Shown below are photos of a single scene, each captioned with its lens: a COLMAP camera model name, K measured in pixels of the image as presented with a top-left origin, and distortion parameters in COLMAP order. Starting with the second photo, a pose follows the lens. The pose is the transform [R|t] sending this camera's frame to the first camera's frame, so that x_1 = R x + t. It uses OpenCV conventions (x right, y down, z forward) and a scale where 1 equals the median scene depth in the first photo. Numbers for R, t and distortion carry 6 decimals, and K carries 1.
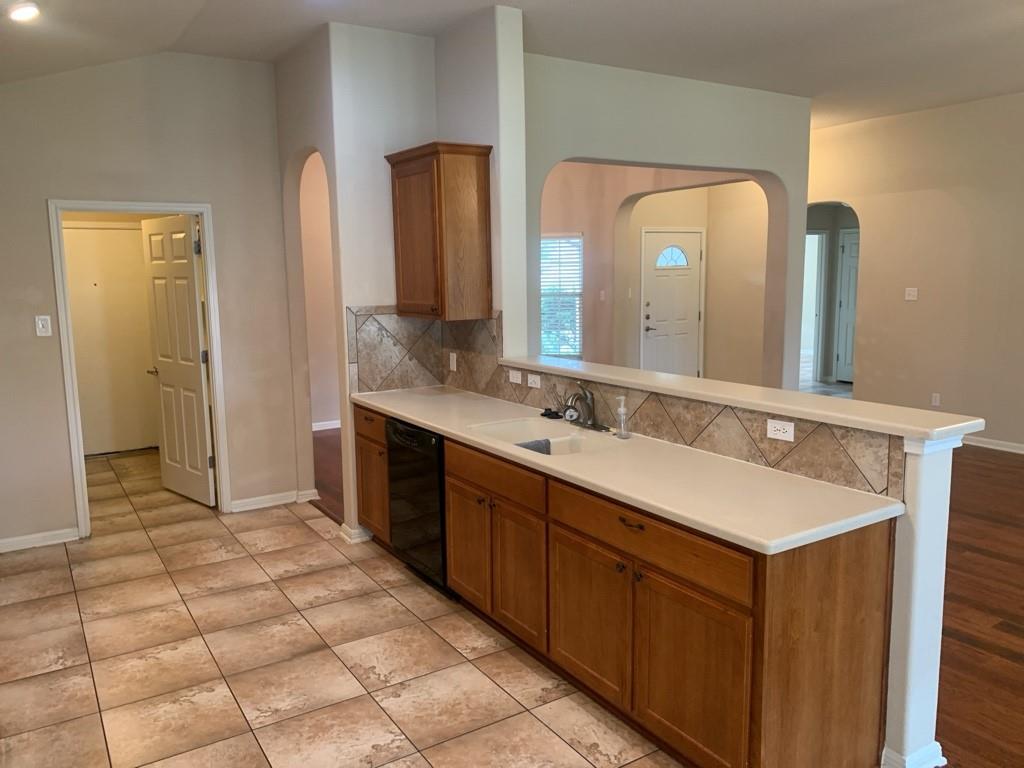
lens RADIAL K [[778.2, 0, 508.6], [0, 778.2, 381.8], [0, 0, 1]] dist [0.035238, -0.034951]
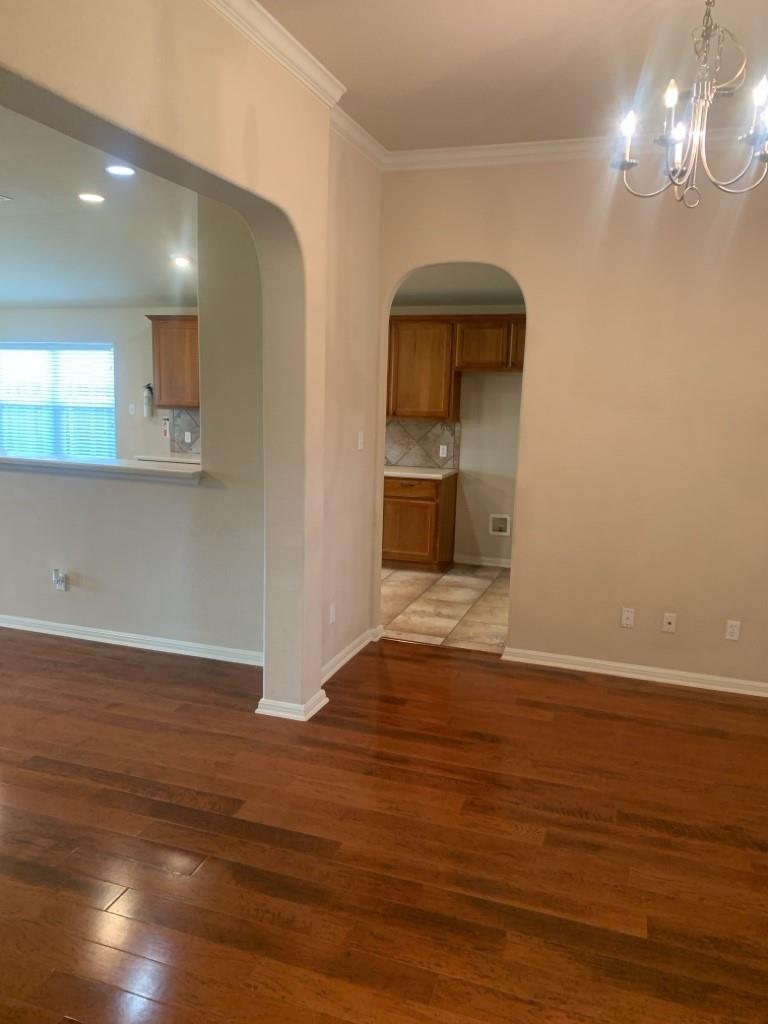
lens RADIAL K [[778.2, 0, 383.3], [0, 778.2, 517.4], [0, 0, 1]] dist [0.035238, -0.034951]
pose [[-0.778186, 0.095431, -0.620741, 0.591157], [-0.107750, 0.953445, 0.281661, -0.354527], [0.618721, 0.286069, -0.731675, 2.343156]]
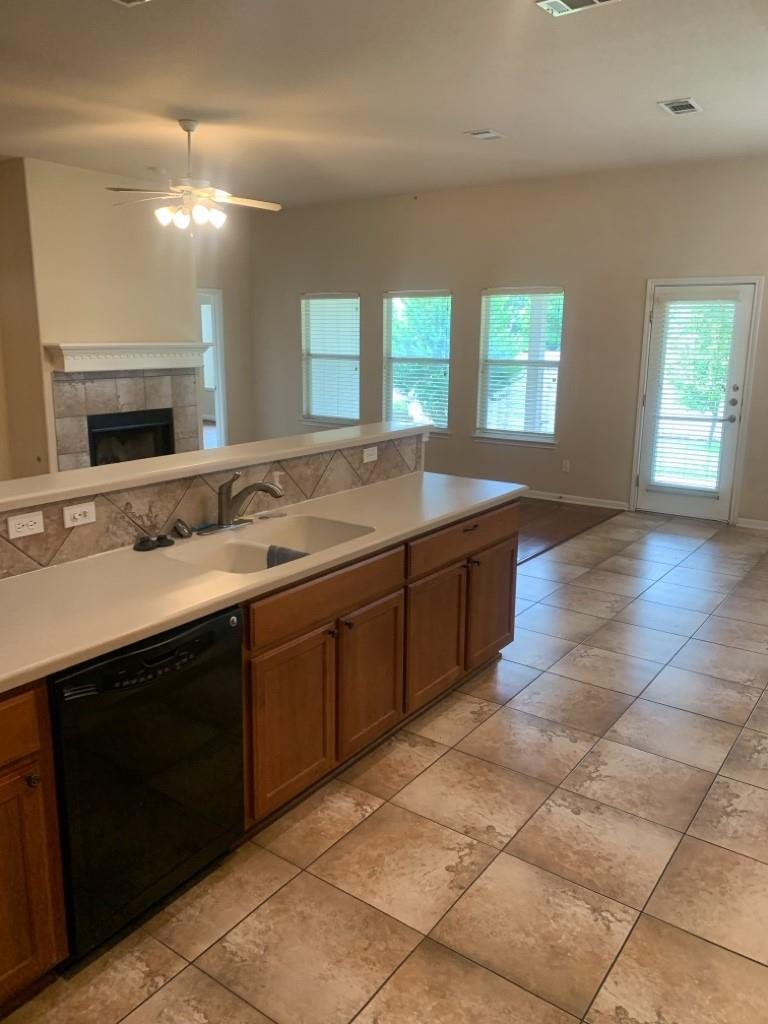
lens RADIAL K [[778.2, 0, 371.4], [0, 778.2, 503.3], [0, 0, 1]] dist [0.035238, -0.034951]
pose [[-0.363705, -0.191676, 0.911581, -0.680374], [0.132838, 0.957927, 0.254421, -0.151439], [-0.921994, 0.213627, -0.322941, 1.104345]]
